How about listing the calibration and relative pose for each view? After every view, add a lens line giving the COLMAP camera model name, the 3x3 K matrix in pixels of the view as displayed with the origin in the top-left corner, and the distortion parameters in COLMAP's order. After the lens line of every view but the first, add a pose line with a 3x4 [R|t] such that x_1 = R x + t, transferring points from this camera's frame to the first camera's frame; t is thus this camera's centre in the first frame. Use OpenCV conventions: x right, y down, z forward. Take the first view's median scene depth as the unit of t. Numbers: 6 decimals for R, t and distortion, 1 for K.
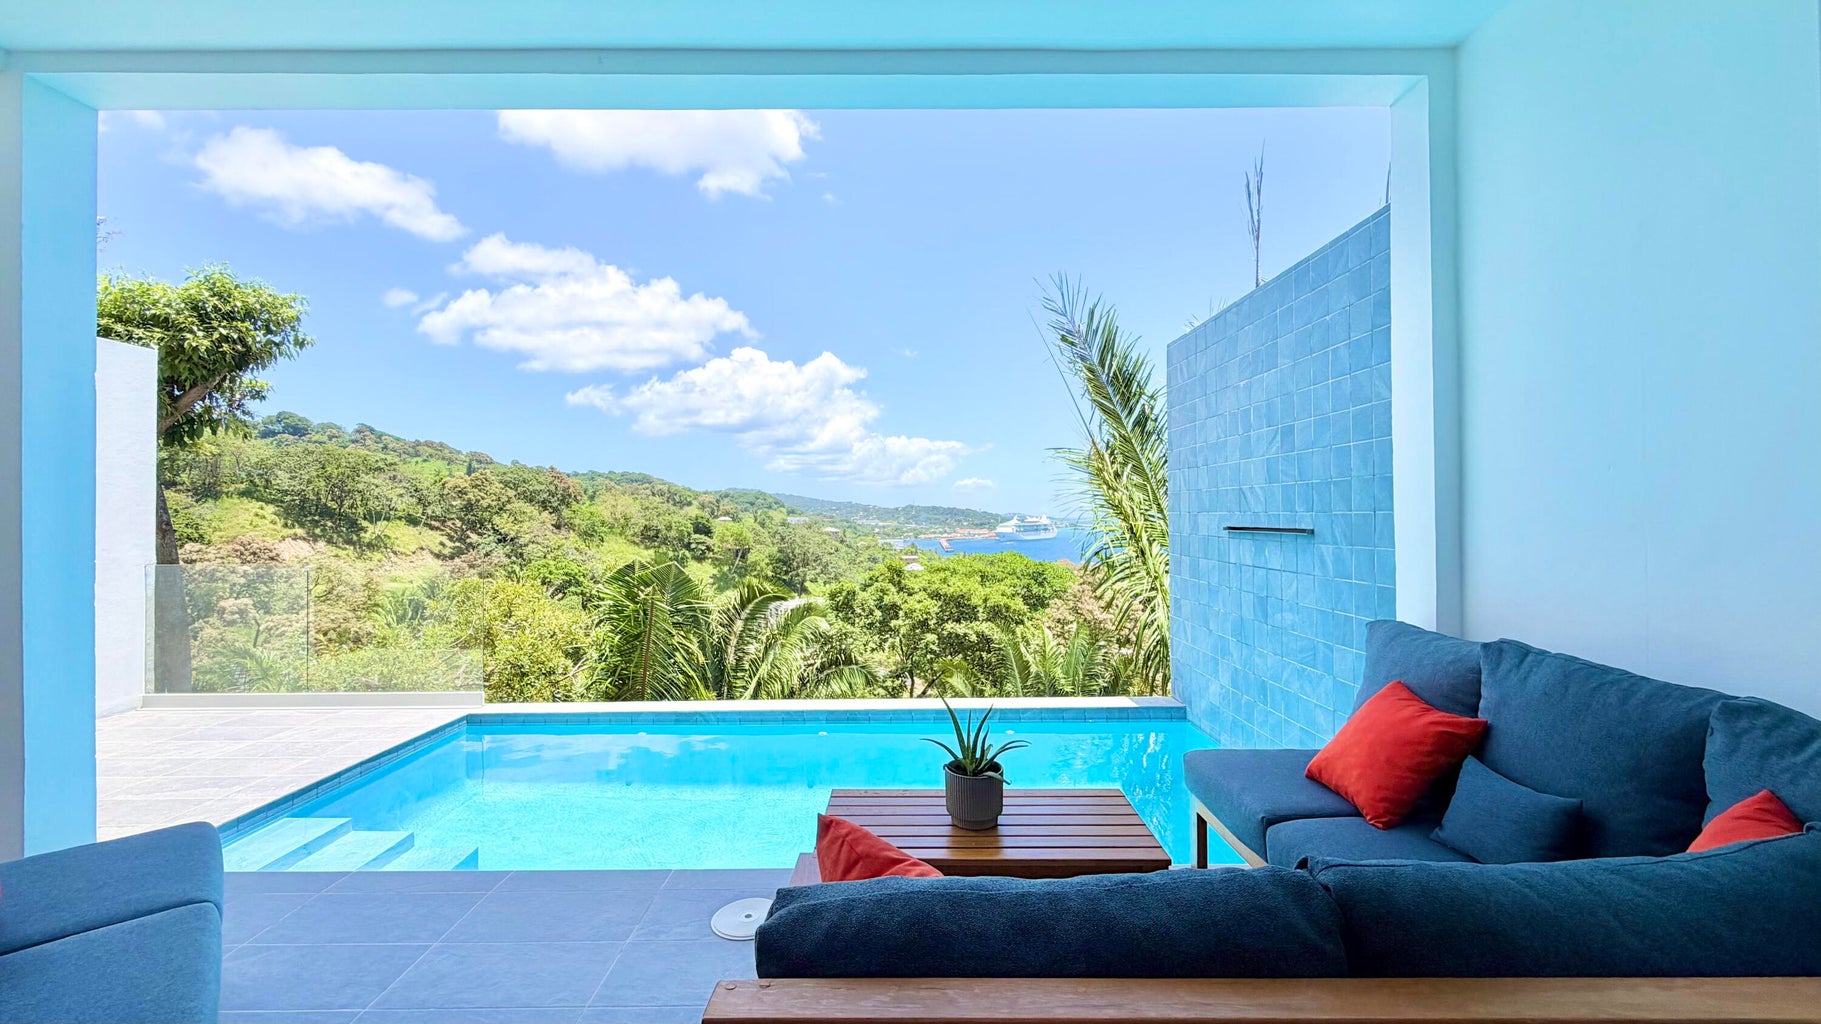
lens RADIAL K [[729.4, 0, 903.0], [0, 729.4, 510.2], [0, 0, 1]] dist [0.001091, 0.000049]
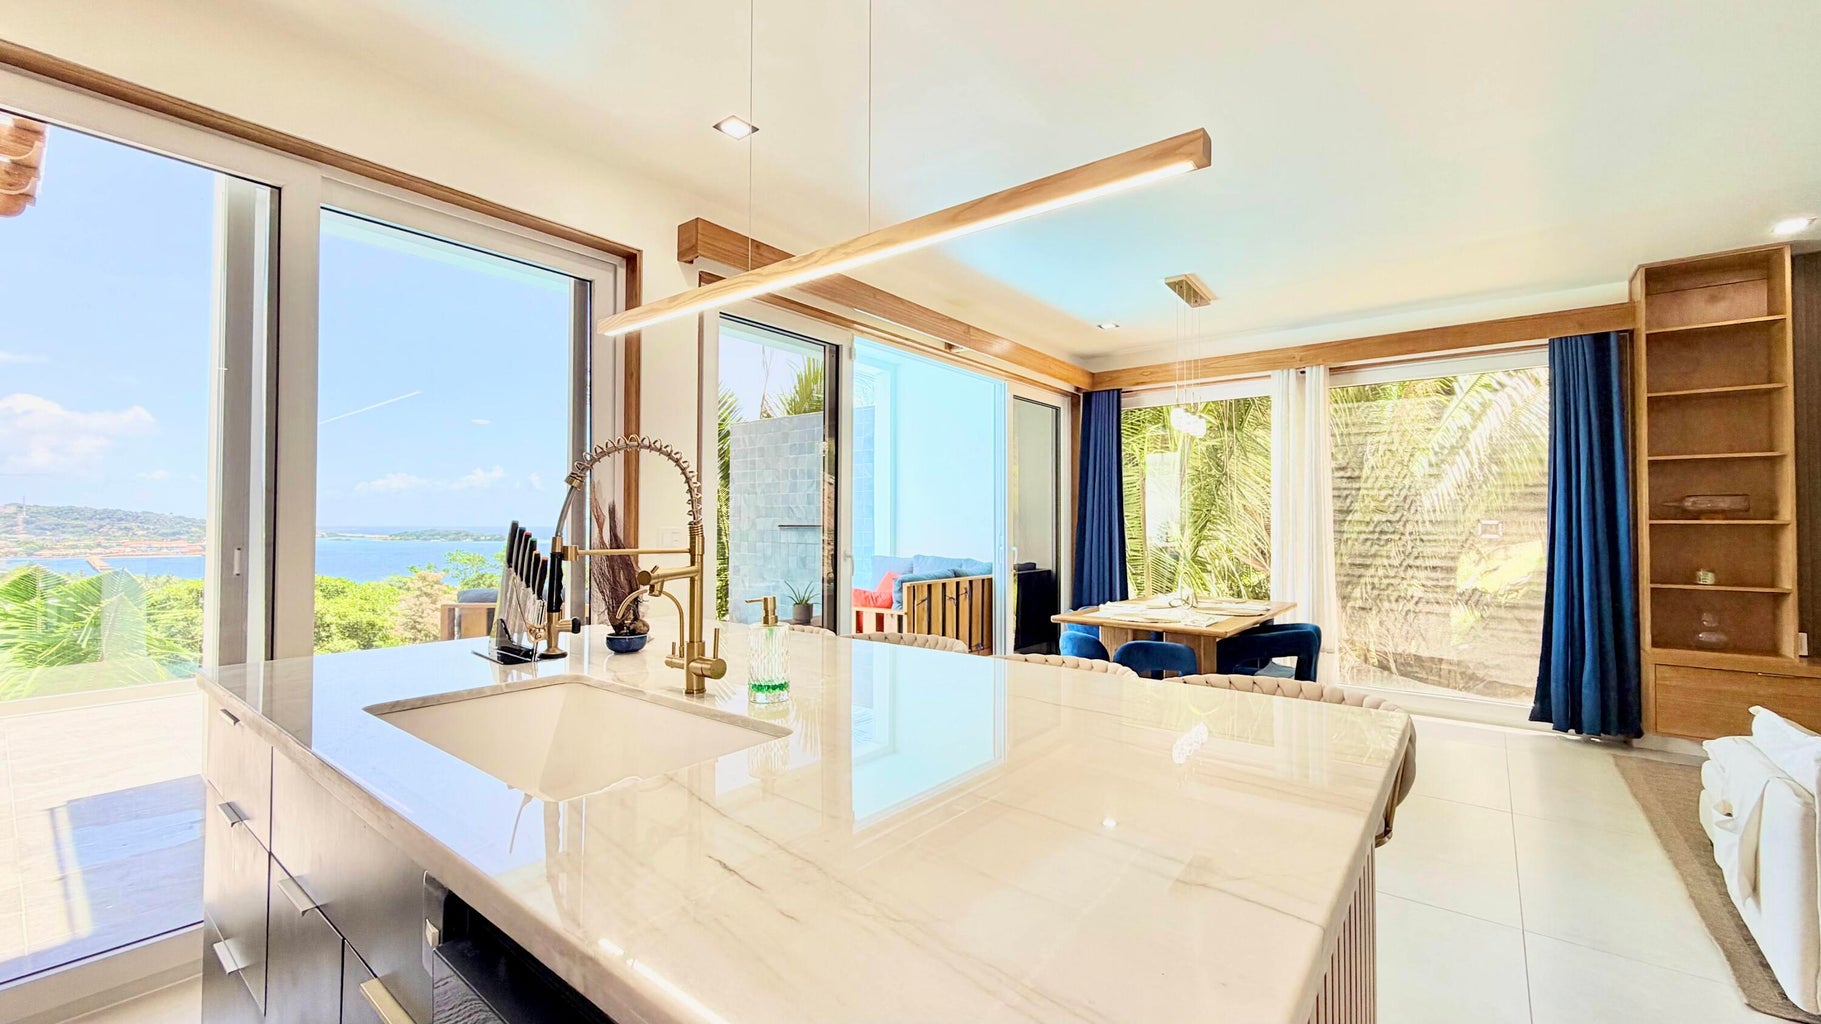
lens RADIAL K [[741.4, 0, 910.5], [0, 741.4, 512.0], [0, 0, 1]] dist [0.002394, 0.000191]
pose [[0.621772, 0.021430, 0.782905, -0.887122], [-0.013957, 0.999770, -0.016282, 0.013882], [-0.783074, -0.000803, 0.621928, -0.530737]]
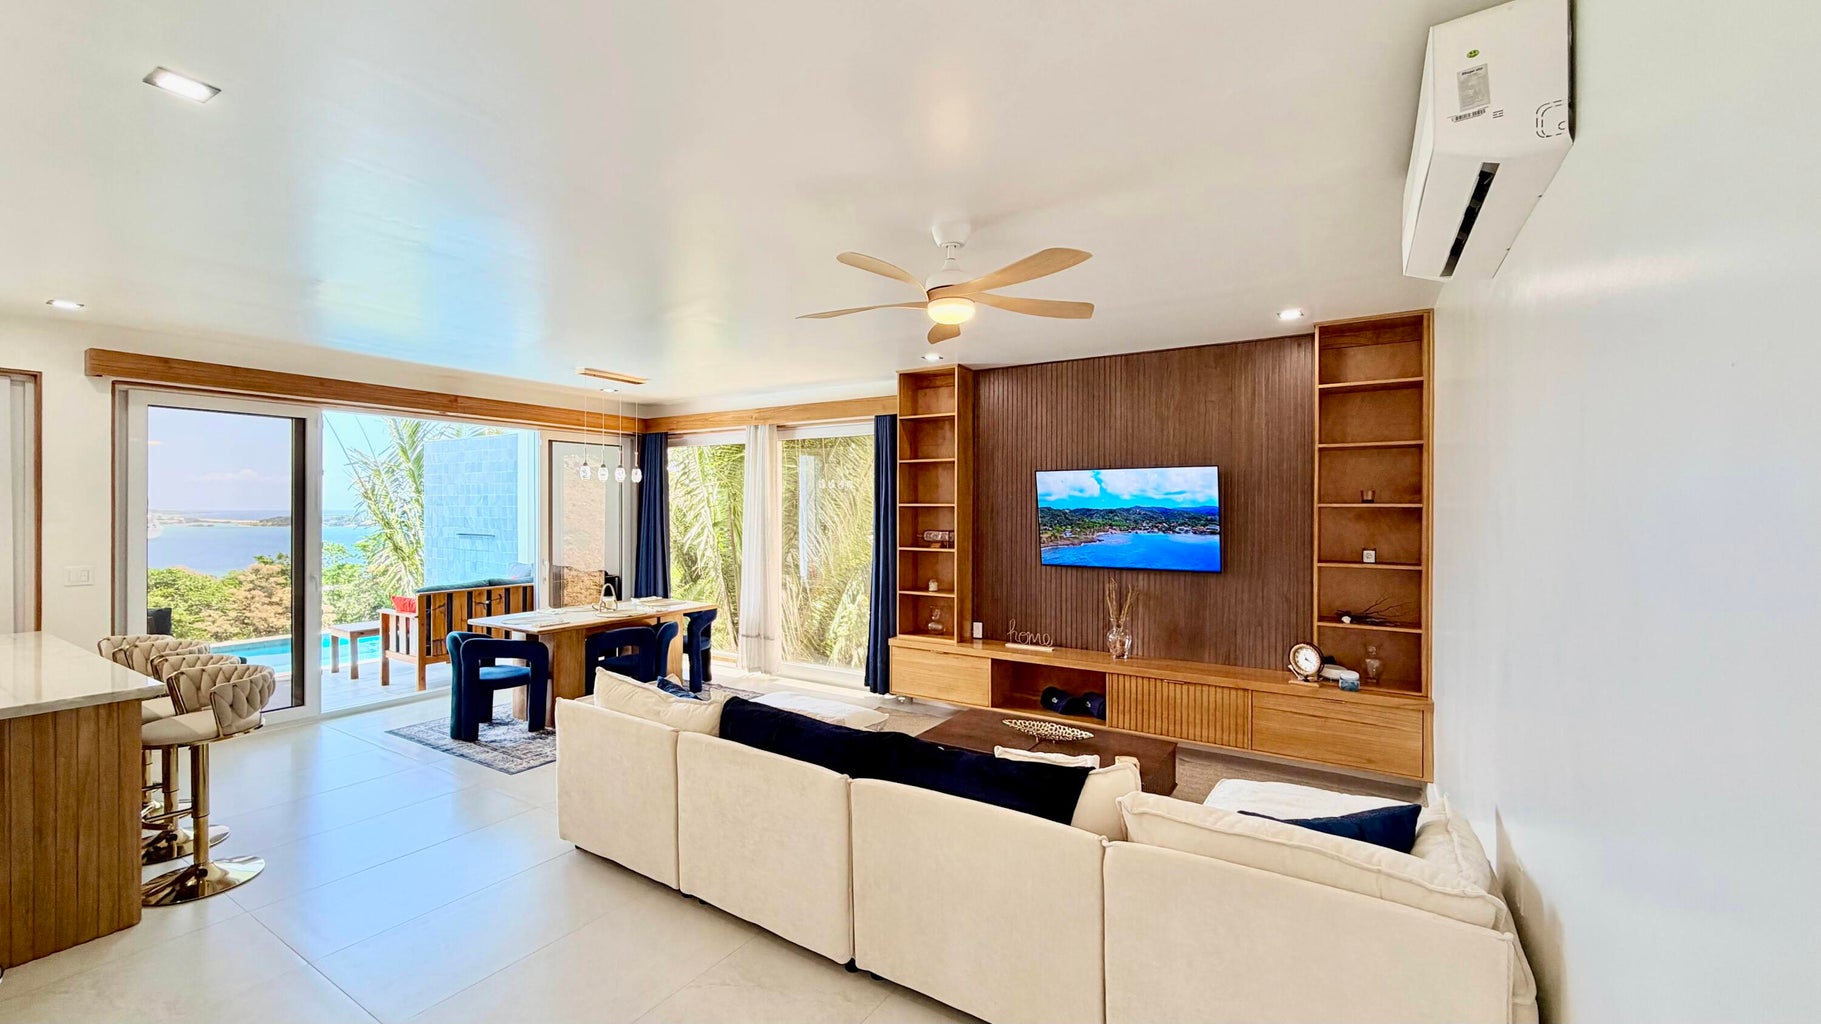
lens RADIAL K [[741.4, 0, 910.5], [0, 741.4, 512.0], [0, 0, 1]] dist [0.002394, 0.000191]
pose [[0.537694, 0.003548, 0.843132, -0.720676], [-0.013345, 0.999902, 0.004303, -0.070662], [-0.843034, -0.013565, 0.537689, -1.378756]]
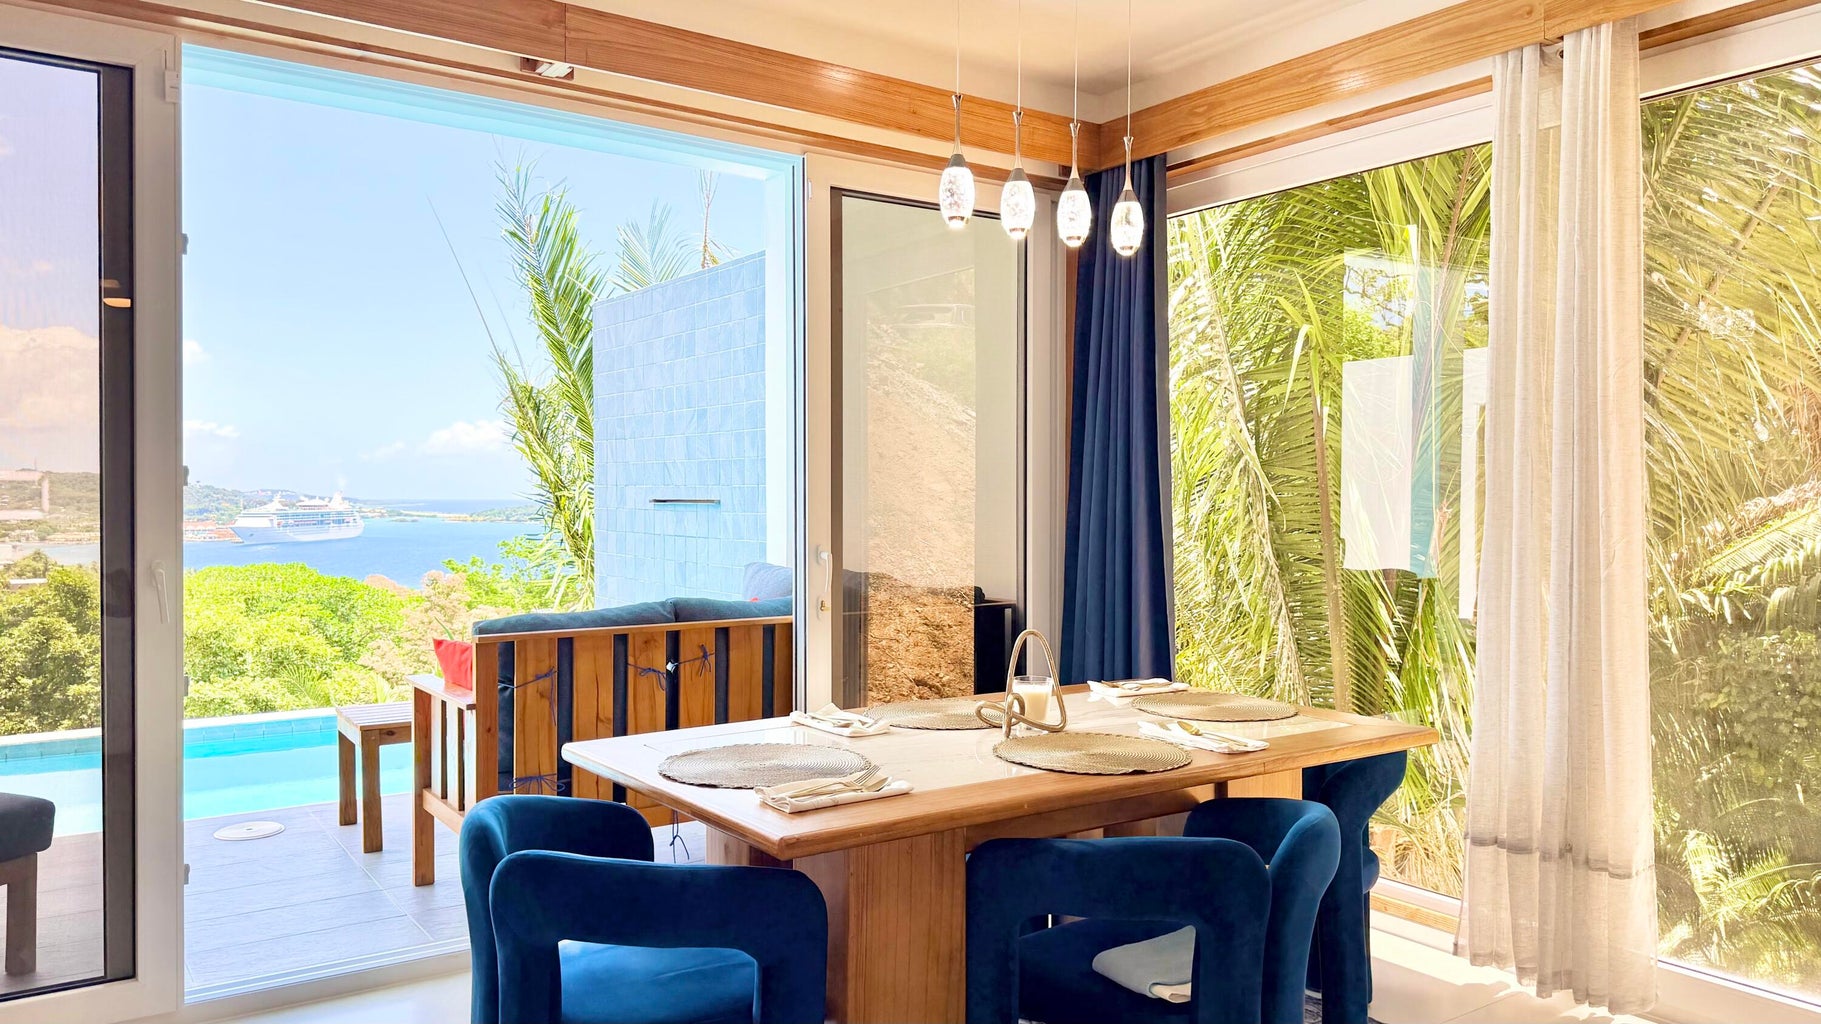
lens RADIAL K [[1293.7, 0, 910.5], [0, 1293.7, 512.0], [0, 0, 1]] dist [0.059225, -0.074166]
pose [[0.821040, 0.000750, 0.570871, -0.286097], [-0.011876, 0.999805, 0.015765, 0.007154], [-0.570748, -0.019723, 0.820889, -0.674244]]
